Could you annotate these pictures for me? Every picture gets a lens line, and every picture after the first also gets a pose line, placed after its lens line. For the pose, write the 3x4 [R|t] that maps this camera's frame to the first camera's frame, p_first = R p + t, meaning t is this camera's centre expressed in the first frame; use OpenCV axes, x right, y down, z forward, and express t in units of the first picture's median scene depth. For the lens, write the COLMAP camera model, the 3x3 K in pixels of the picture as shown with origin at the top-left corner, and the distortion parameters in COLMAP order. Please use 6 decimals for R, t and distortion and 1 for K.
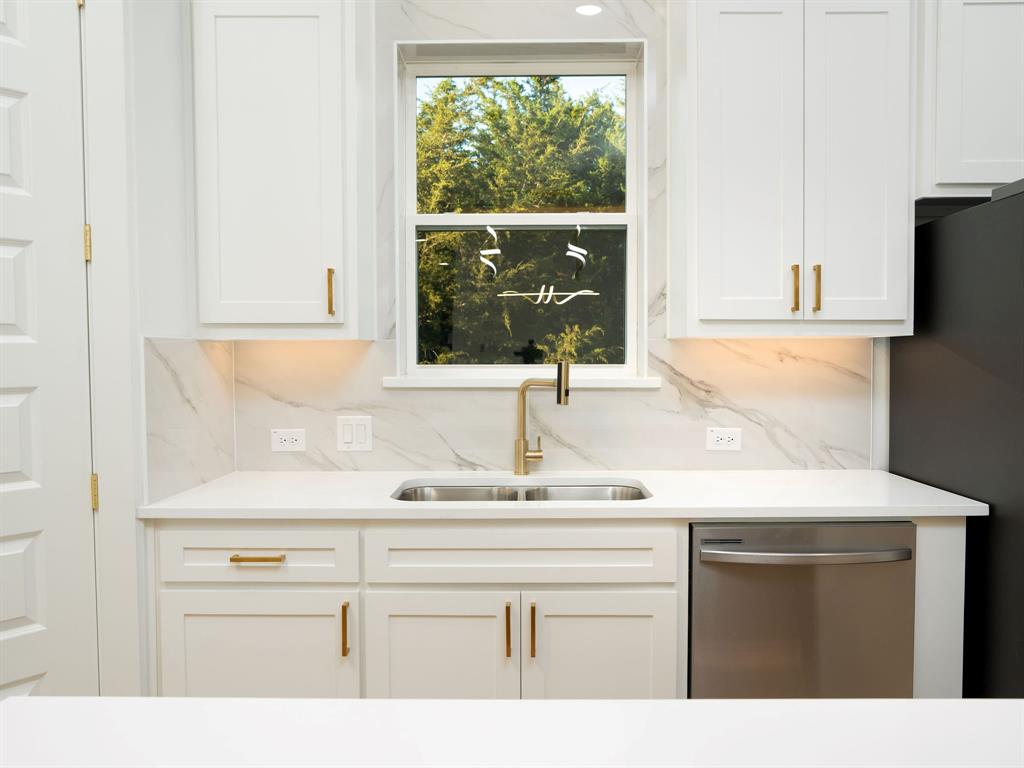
lens RADIAL K [[795.8, 0, 512.0], [0, 795.8, 384.0], [0, 0, 1]] dist [-0.007351, -0.003307]
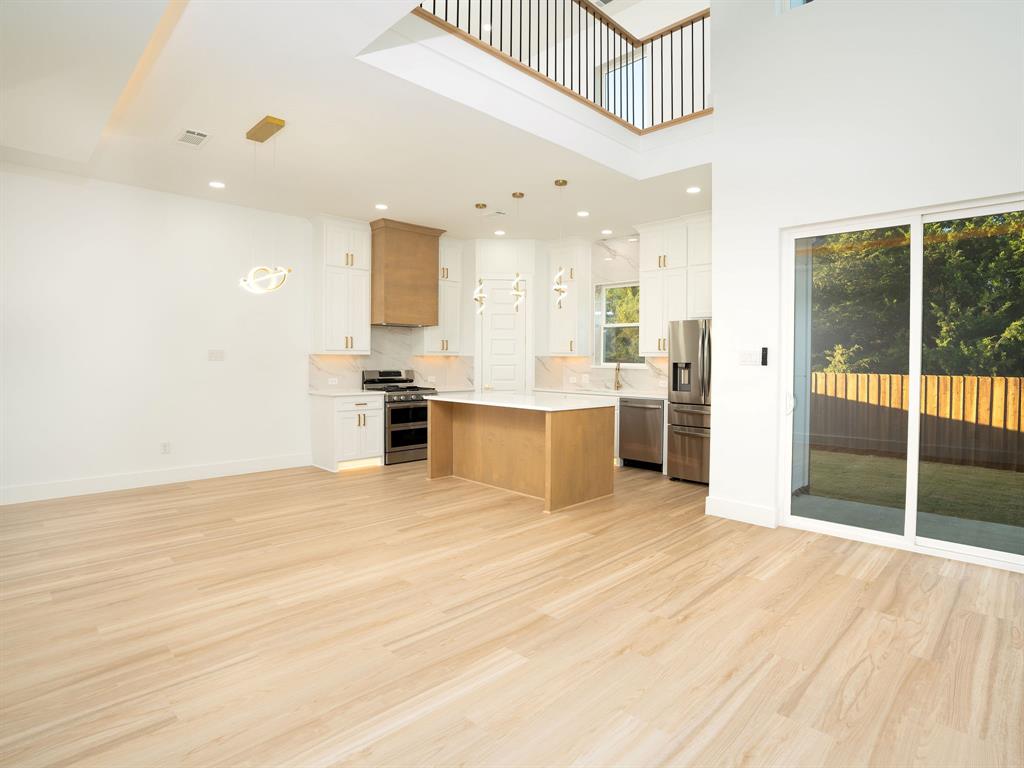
lens RADIAL K [[542.7, 0, 556.9], [0, 542.7, 382.7], [0, 0, 1]] dist [-0.061886, 0.017995]
pose [[0.740903, 0.036956, -0.670594, 1.628160], [-0.032369, 0.999289, 0.019307, 0.033110], [0.670831, 0.007401, 0.741573, -1.234236]]
